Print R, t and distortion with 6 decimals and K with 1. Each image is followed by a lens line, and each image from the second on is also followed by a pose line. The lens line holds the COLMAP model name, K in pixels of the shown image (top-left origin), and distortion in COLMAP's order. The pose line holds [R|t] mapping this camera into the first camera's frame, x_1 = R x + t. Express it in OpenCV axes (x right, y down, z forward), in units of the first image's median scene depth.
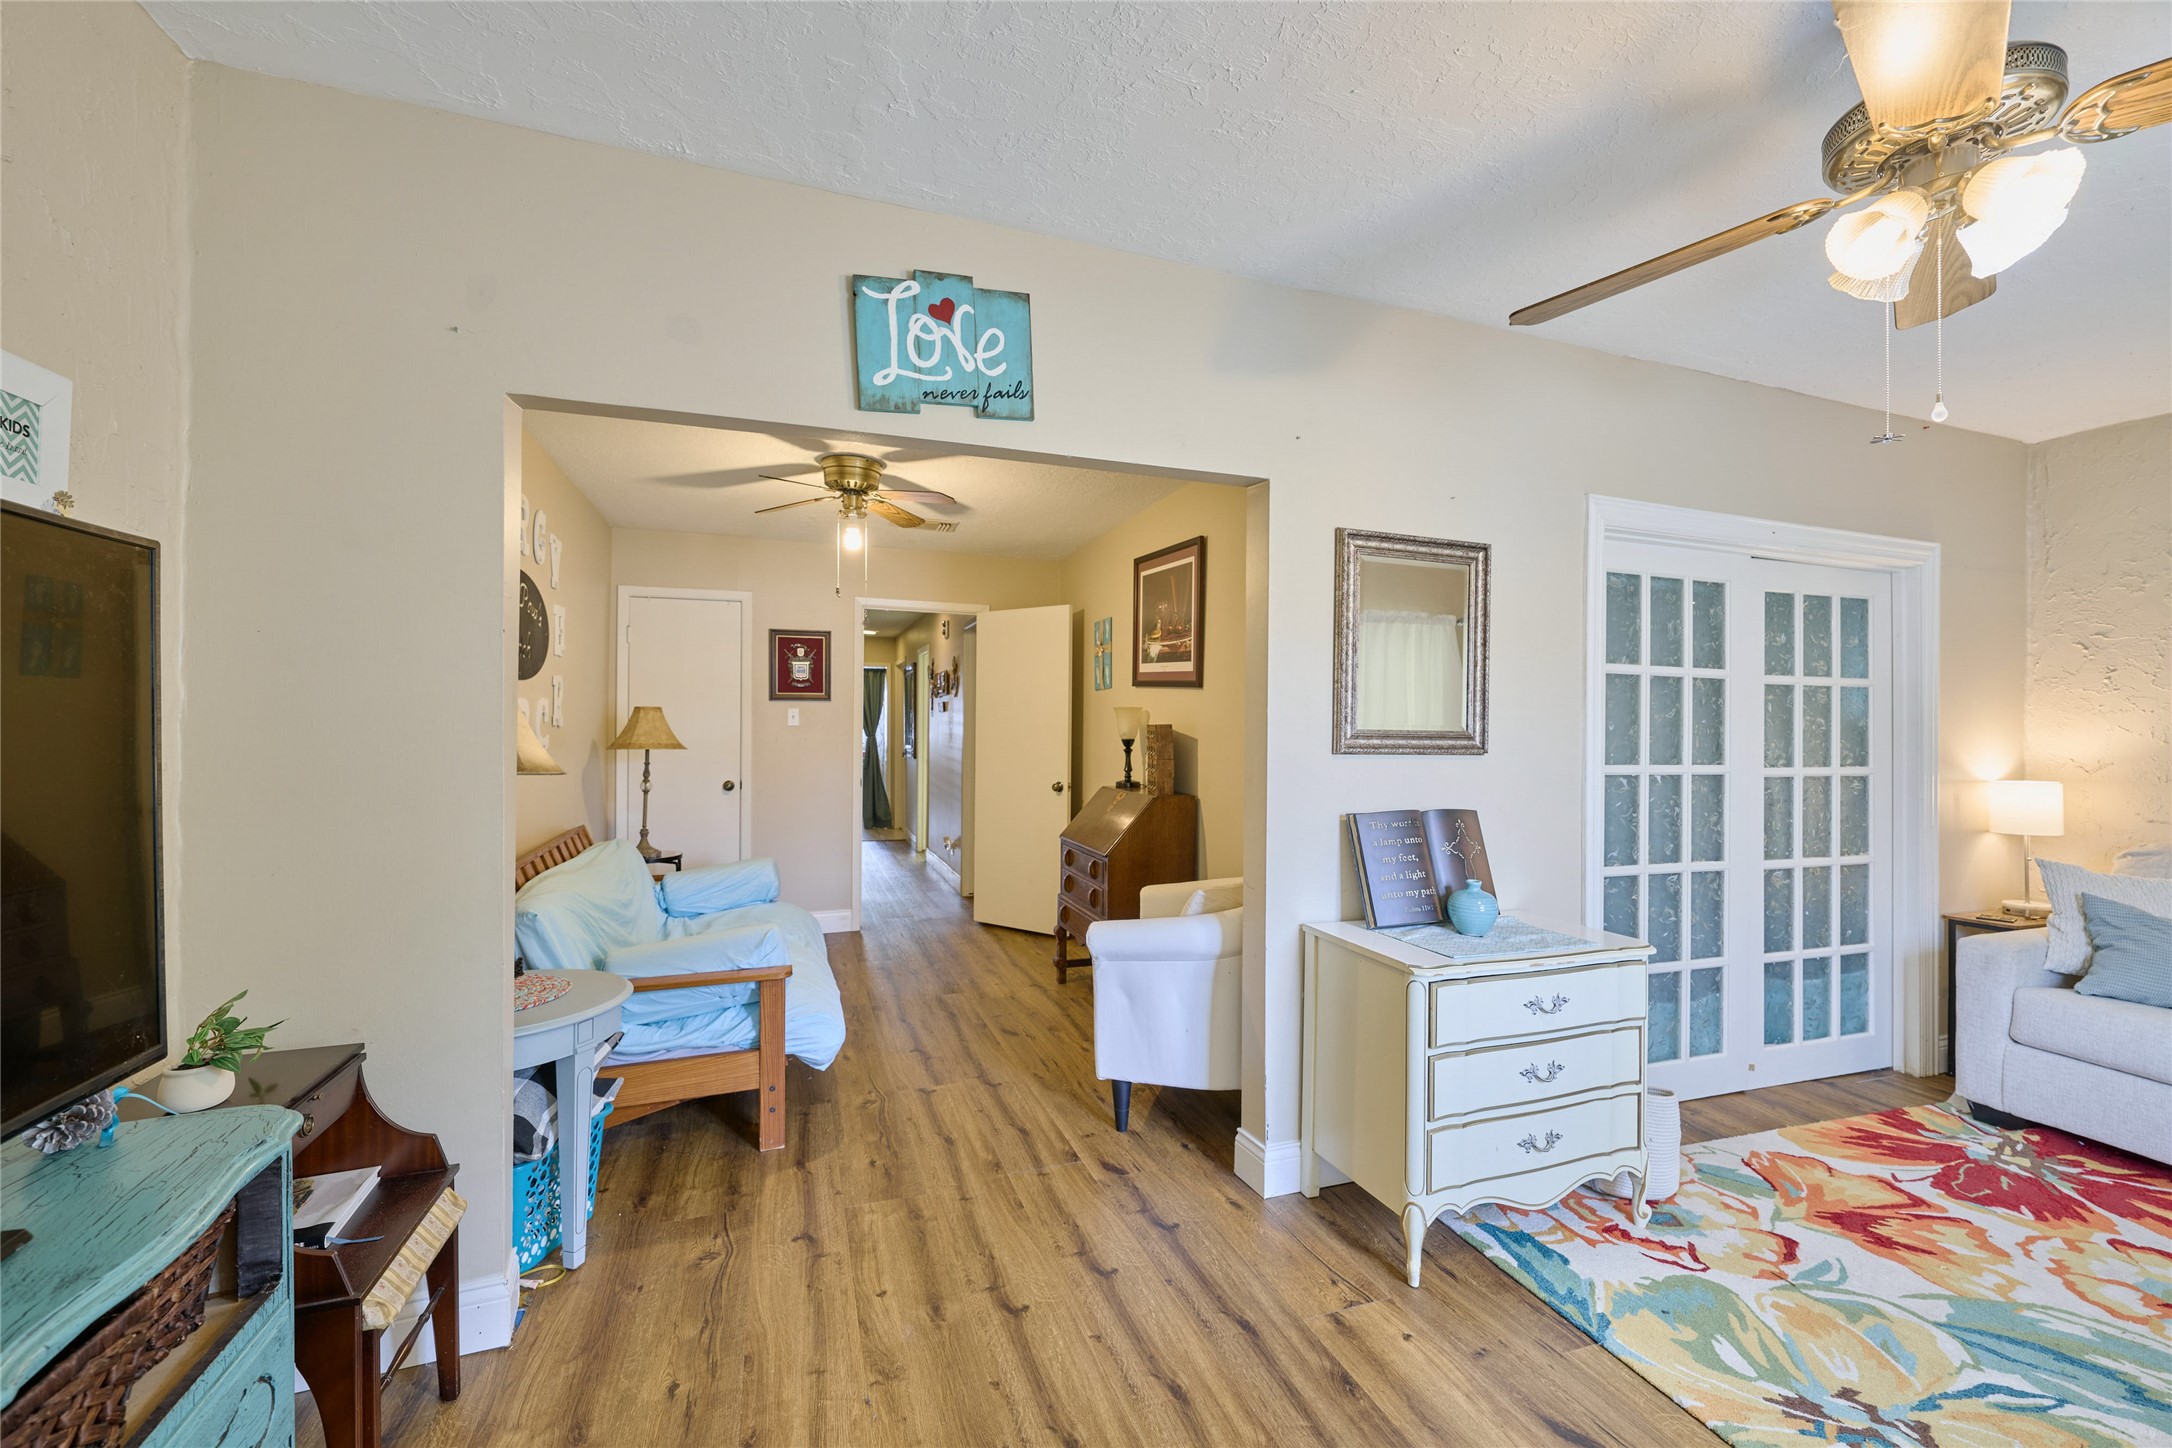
lens RADIAL K [[883.0, 0, 1093.5], [0, 883.0, 723.3], [0, 0, 1]] dist [-0.000406, -0.000053]
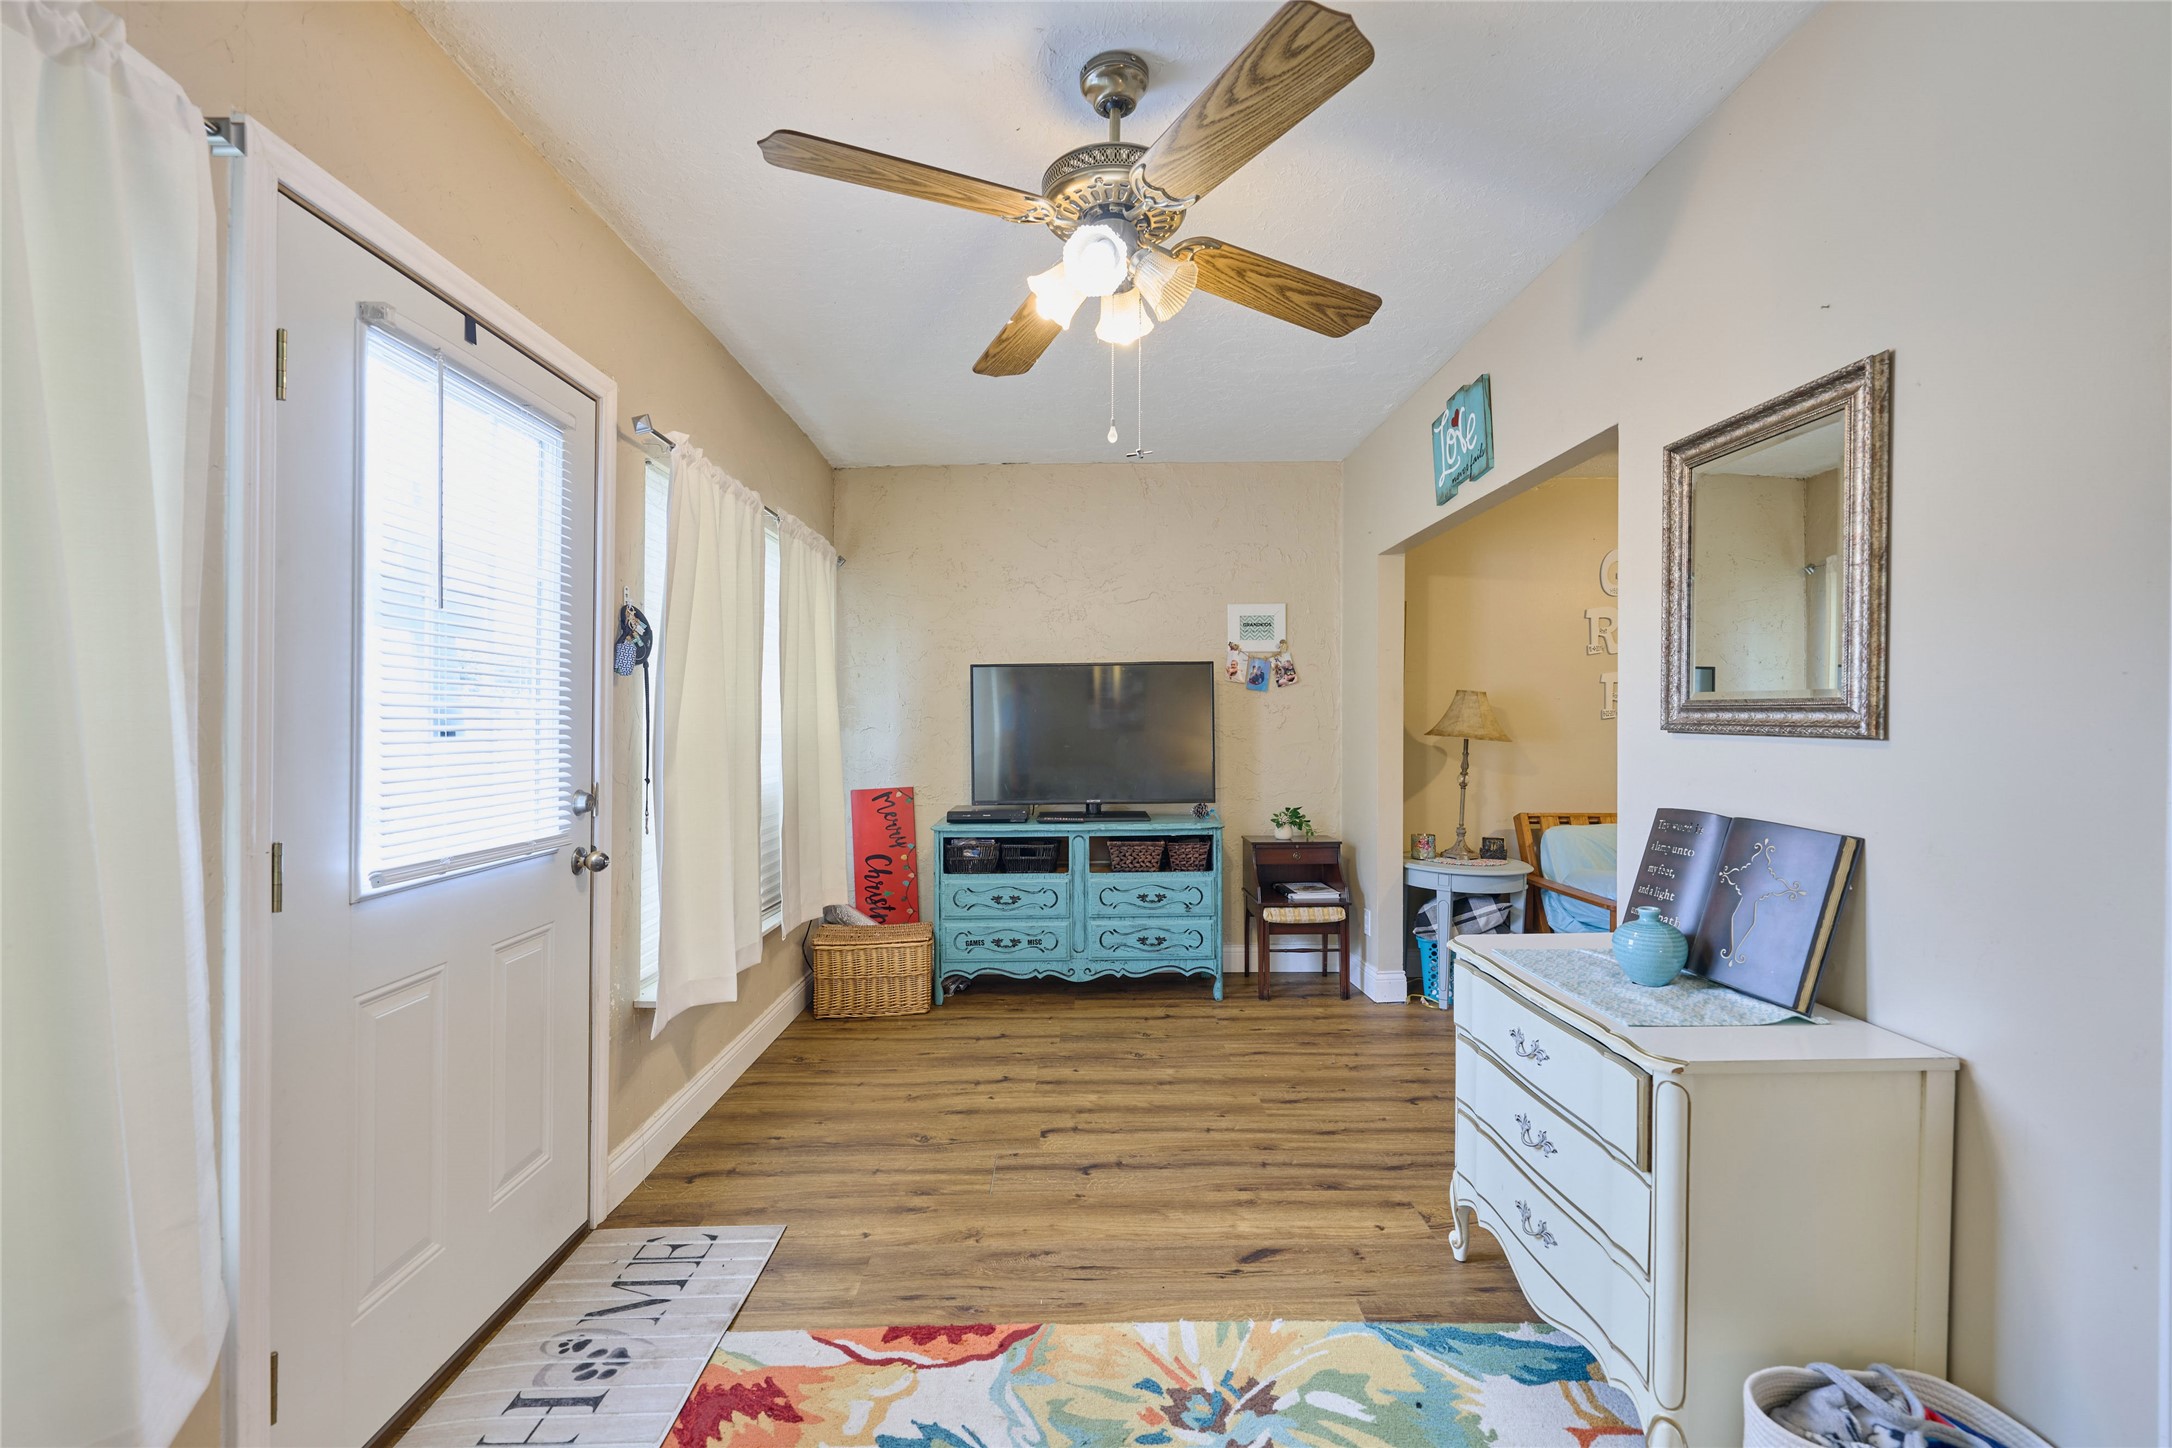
lens RADIAL K [[924.8, 0, 1097.3], [0, 924.8, 723.4], [0, 0, 1]] dist [0.000564, -0.000118]
pose [[-0.312513, -0.006251, -0.949893, 1.076234], [-0.001049, 0.999980, -0.006235, 0.028628], [0.949913, -0.000952, -0.312513, 0.680040]]
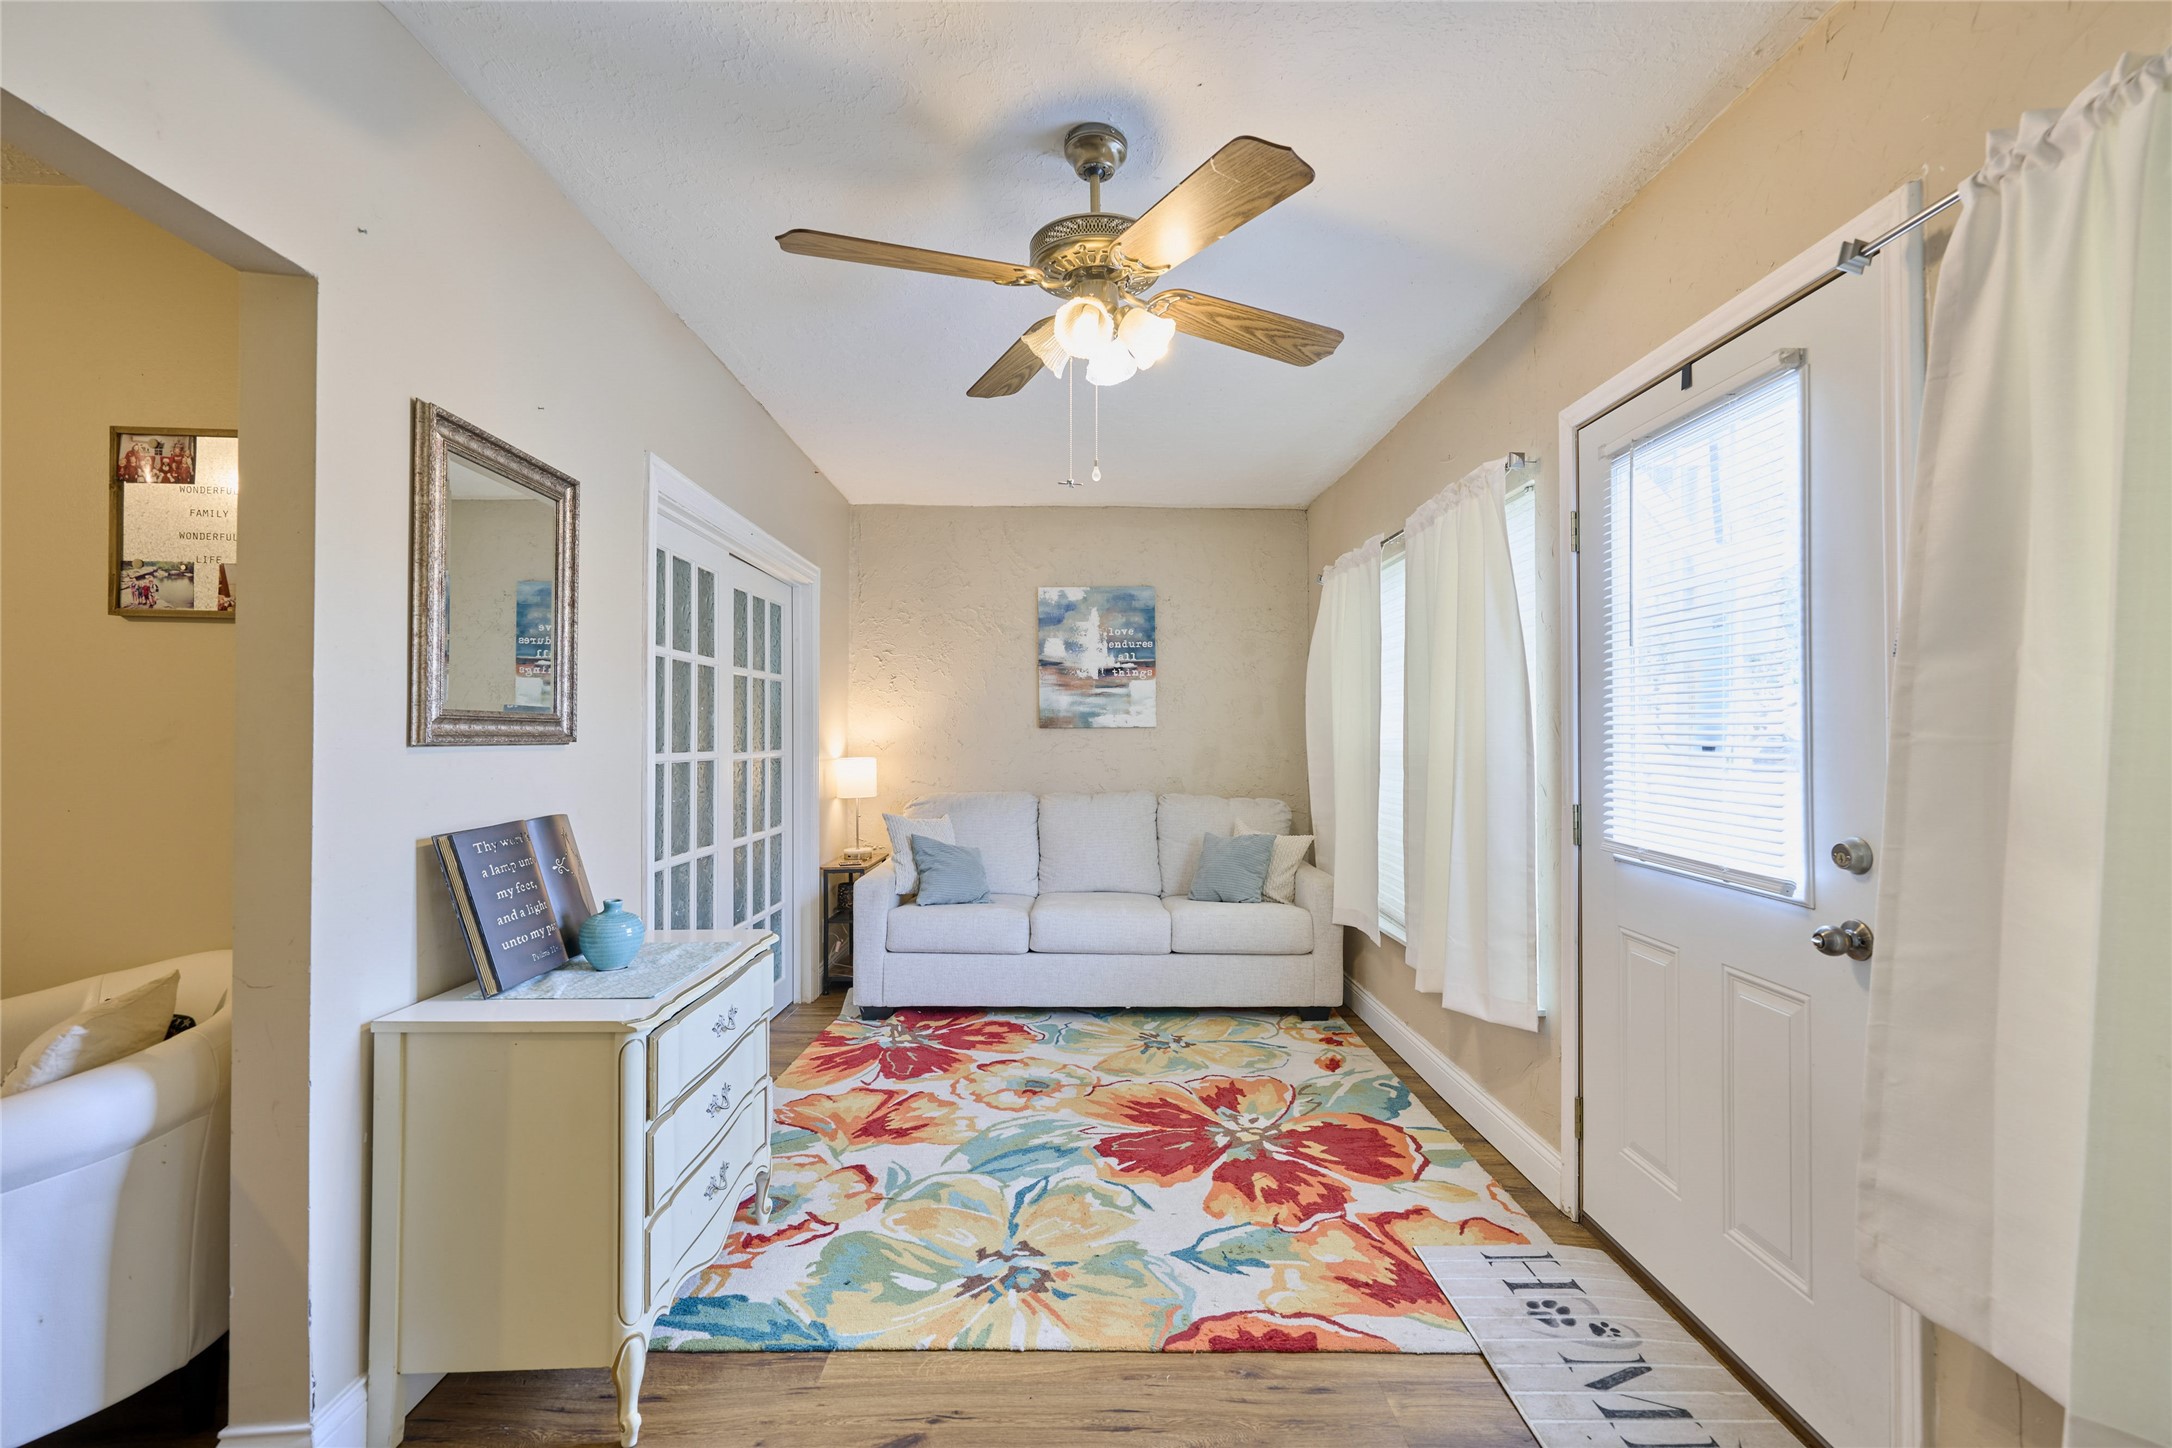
lens RADIAL K [[924.8, 0, 1097.3], [0, 924.8, 723.4], [0, 0, 1]] dist [0.000564, -0.000118]
pose [[0.313579, -0.000317, 0.949562, -0.189149], [-0.002960, 0.999995, 0.001311, 0.013781], [-0.949557, -0.003222, 0.313576, 0.272214]]
